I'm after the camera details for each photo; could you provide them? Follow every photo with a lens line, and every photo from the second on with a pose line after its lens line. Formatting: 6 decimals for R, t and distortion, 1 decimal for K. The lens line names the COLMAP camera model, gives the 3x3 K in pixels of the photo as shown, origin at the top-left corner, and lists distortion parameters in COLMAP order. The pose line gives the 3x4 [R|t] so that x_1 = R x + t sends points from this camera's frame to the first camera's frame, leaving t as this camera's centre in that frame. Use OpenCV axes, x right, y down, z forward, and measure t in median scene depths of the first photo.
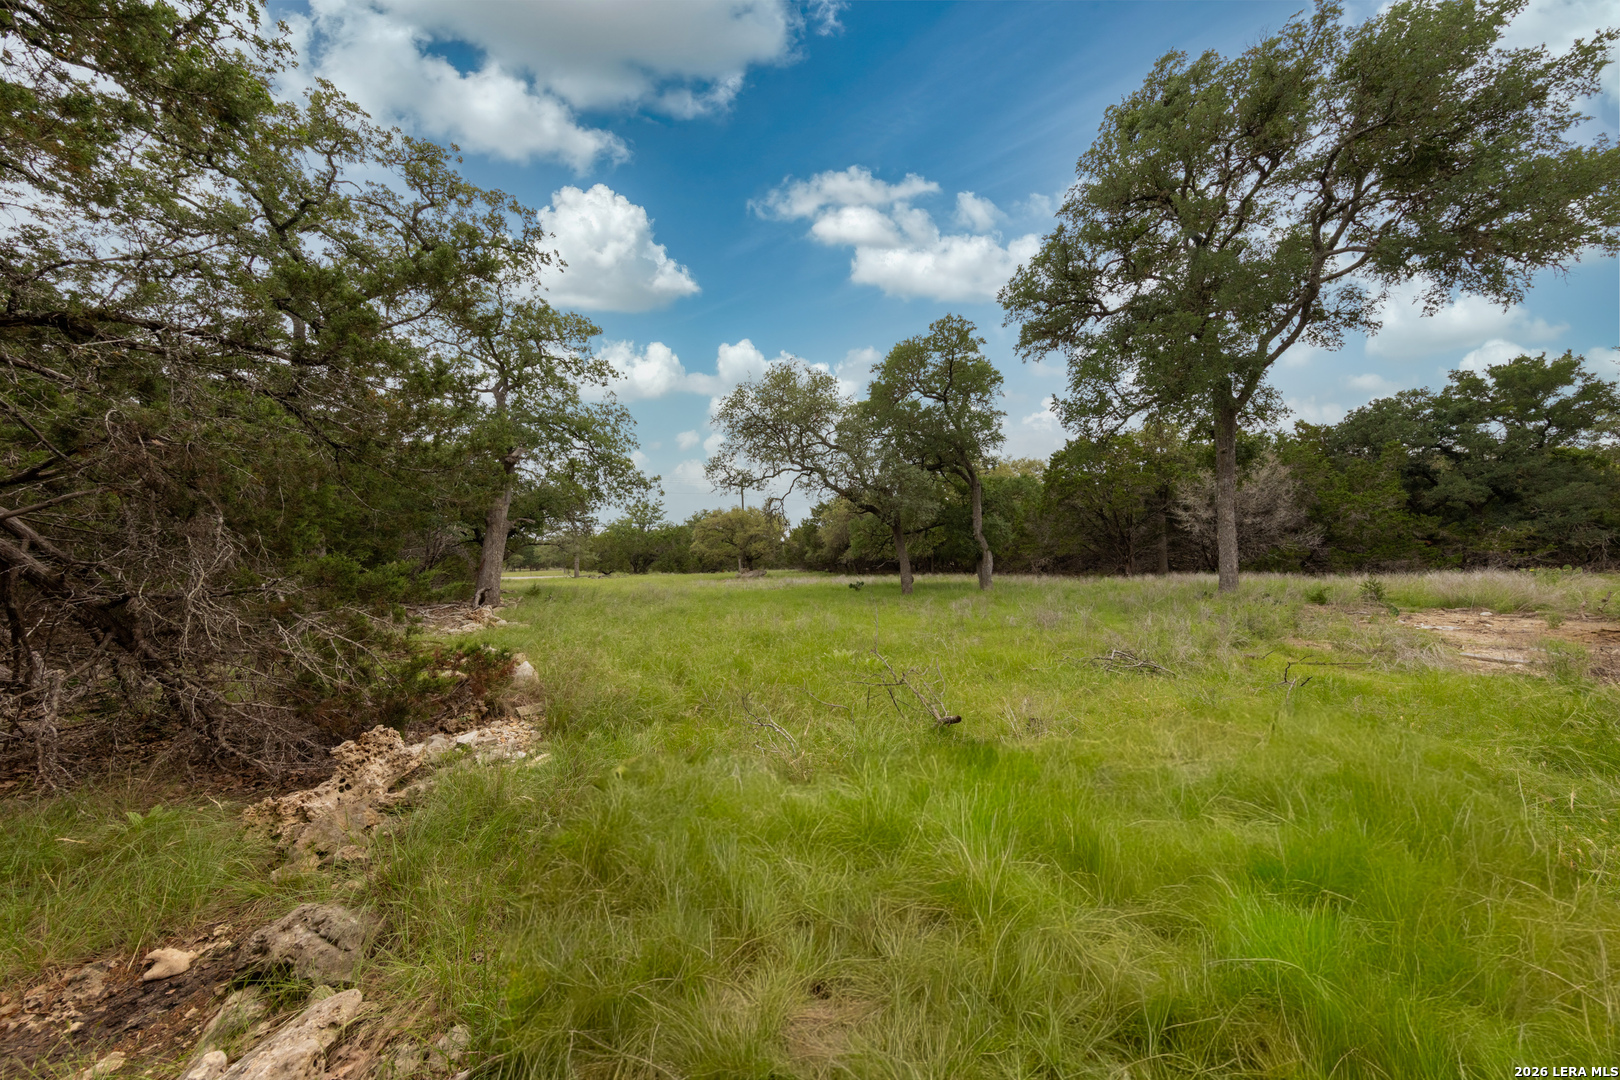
lens RADIAL K [[520.1, 0, 808.3], [0, 520.1, 544.4], [0, 0, 1]] dist [0.000528, 0.000222]
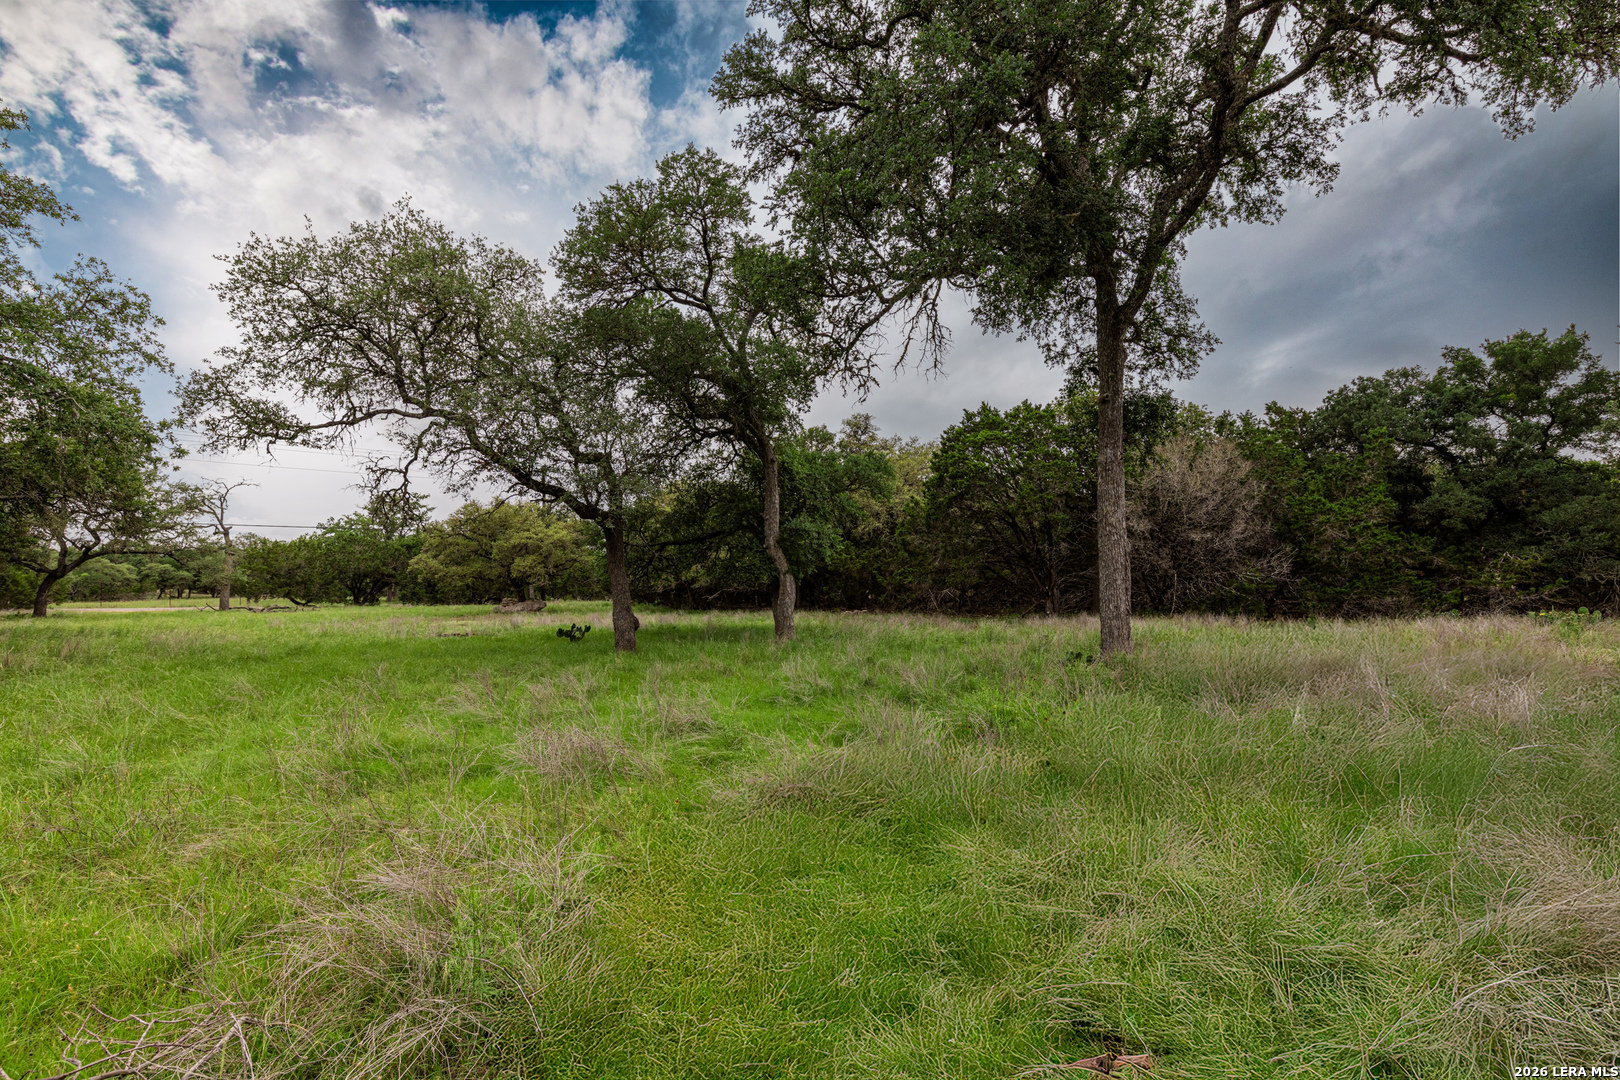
lens RADIAL K [[734.5, 0, 809.0], [0, 734.5, 544.0], [0, 0, 1]] dist [-0.000287, -0.001075]
pose [[0.984682, 0.024162, 0.172676, 0.182053], [-0.019070, 0.999335, -0.031086, 0.003287], [-0.173312, 0.027317, 0.984488, 0.146996]]
